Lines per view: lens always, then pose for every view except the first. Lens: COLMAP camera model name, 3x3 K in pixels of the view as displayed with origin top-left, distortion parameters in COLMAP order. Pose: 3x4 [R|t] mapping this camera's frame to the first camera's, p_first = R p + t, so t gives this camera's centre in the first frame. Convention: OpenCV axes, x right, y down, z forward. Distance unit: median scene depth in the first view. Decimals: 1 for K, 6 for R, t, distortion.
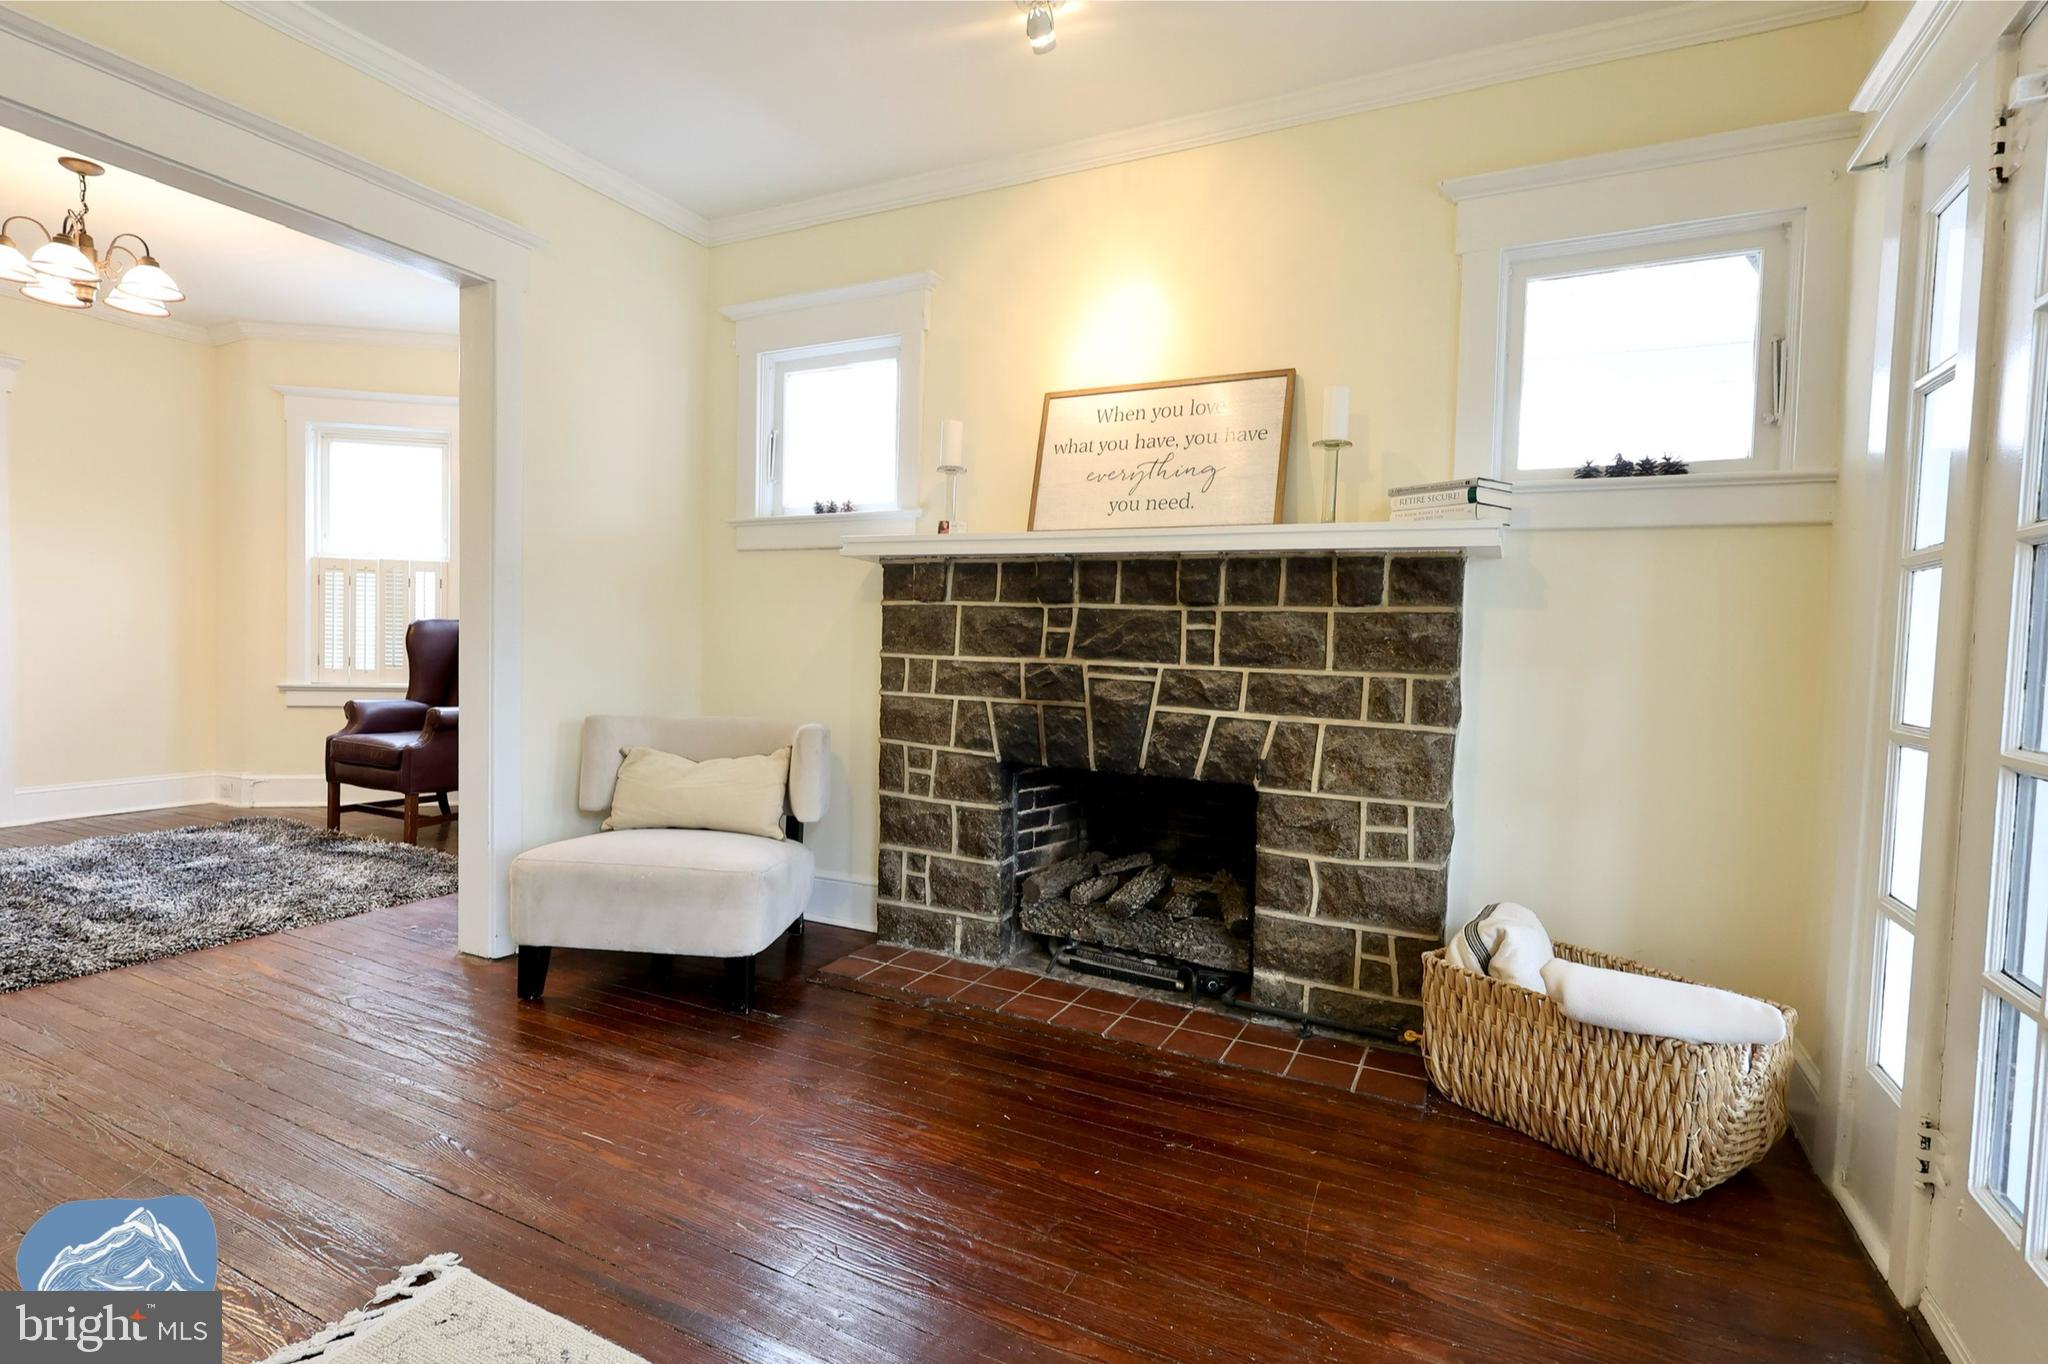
lens RADIAL K [[977.5, 0, 1024.0], [0, 977.5, 682.0], [0, 0, 1]] dist [0.002163, 0.000596]
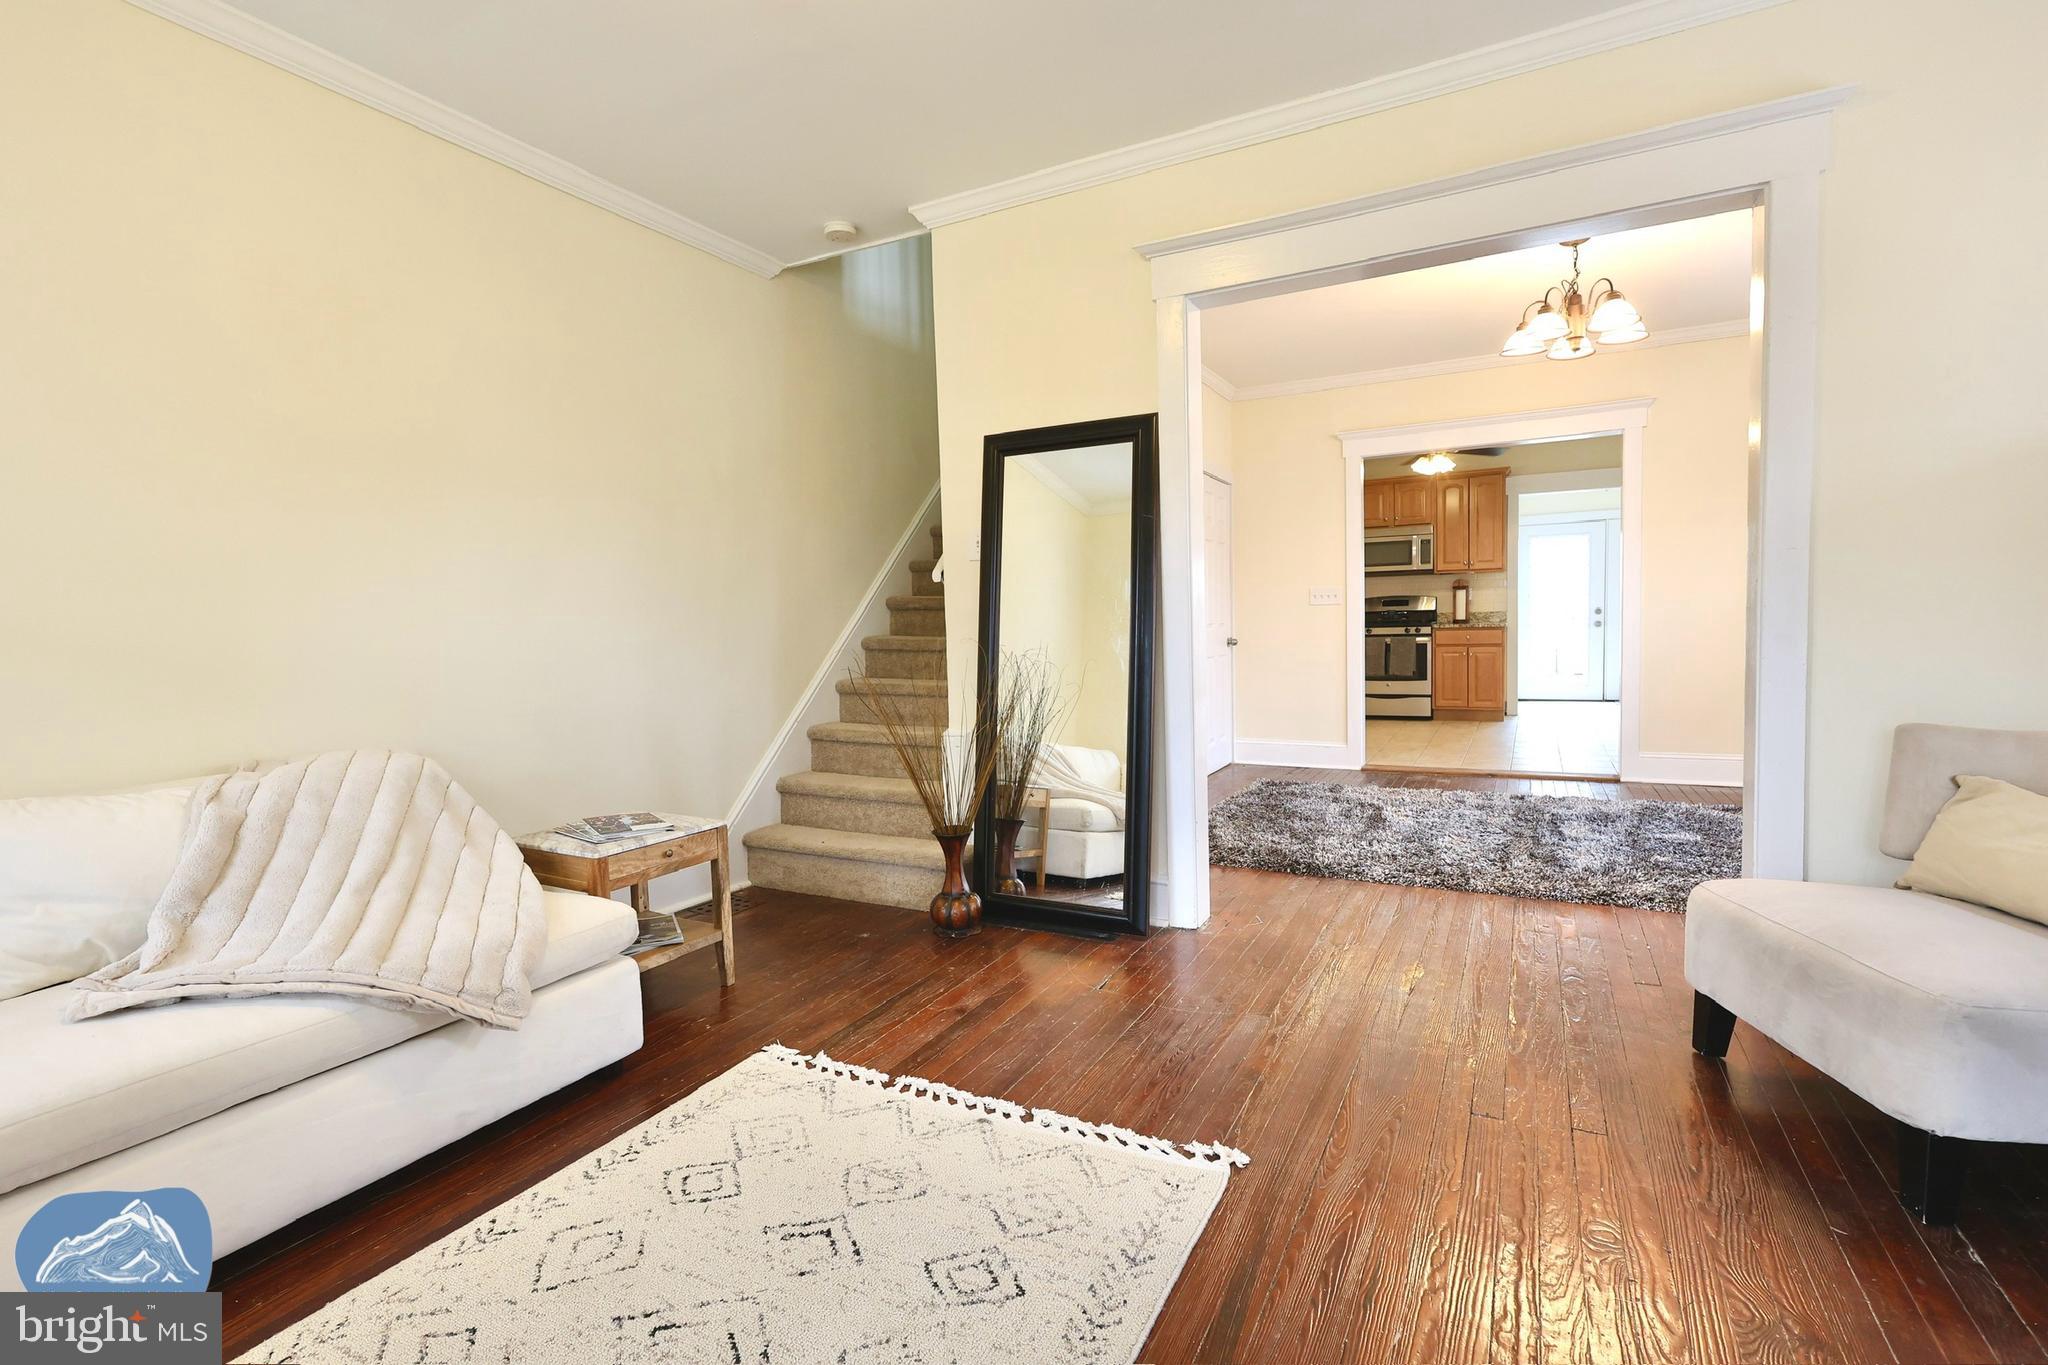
lens RADIAL K [[958.1, 0, 1024.0], [0, 958.1, 686.1], [0, 0, 1]] dist [0.000060, -0.000314]
pose [[-0.039825, 0.035529, -0.998575, 0.275535], [-0.014312, 0.999245, 0.036123, -0.008506], [0.999104, 0.015731, -0.039286, 0.389576]]
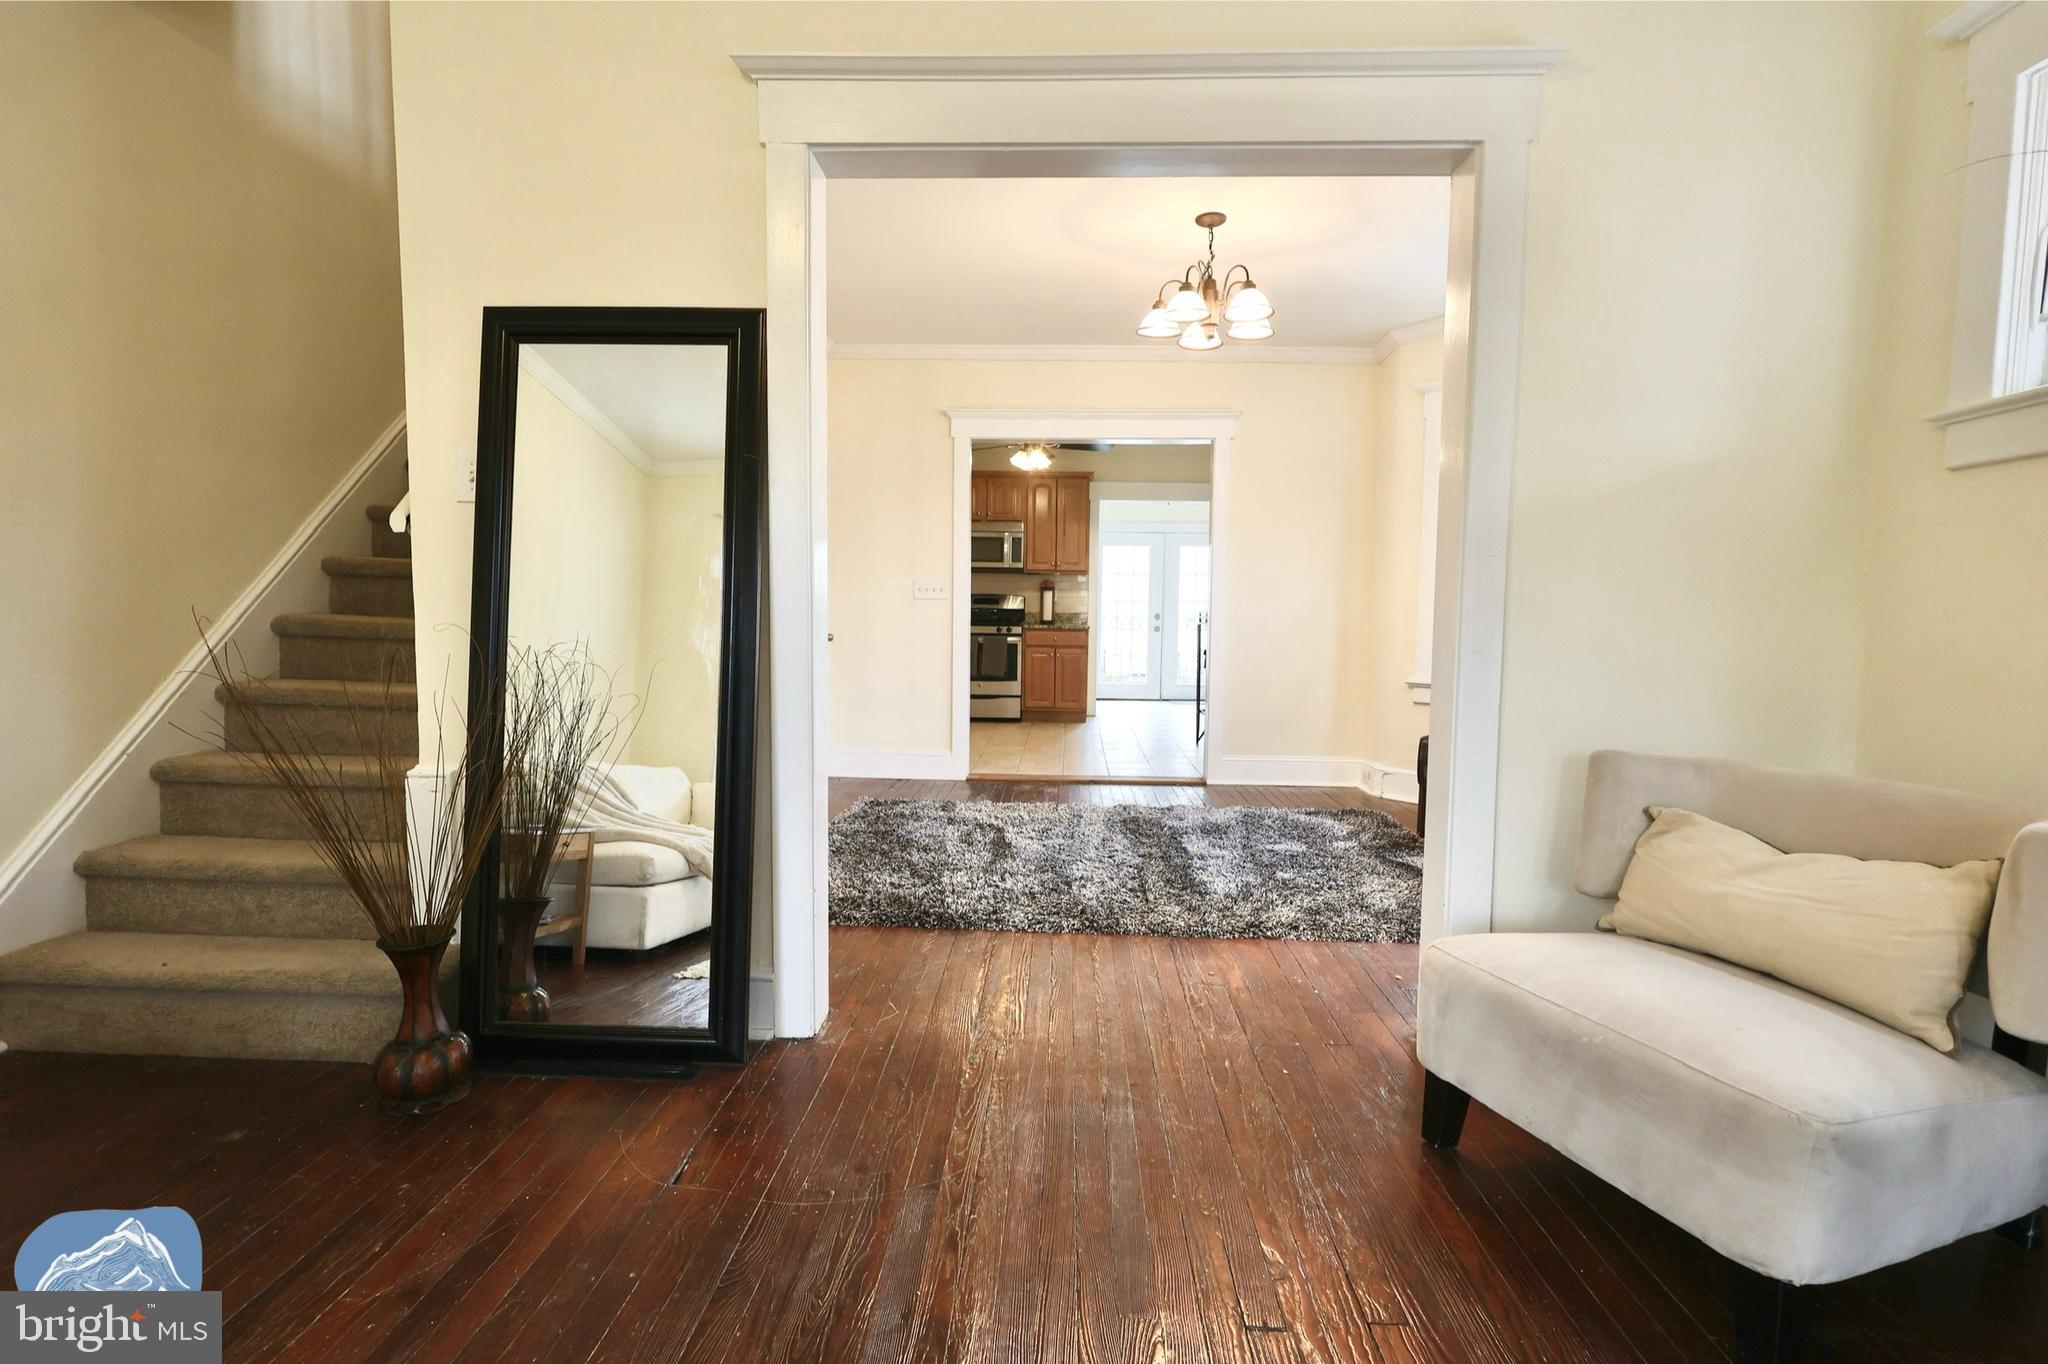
lens RADIAL K [[958.1, 0, 1024.0], [0, 958.1, 685.6], [0, 0, 1]] dist [0.000060, -0.000314]
pose [[0.393740, 0.043839, -0.918176, -0.004522], [-0.037878, 0.998788, 0.031445, -0.014621], [0.918441, 0.022398, 0.394923, 0.389127]]
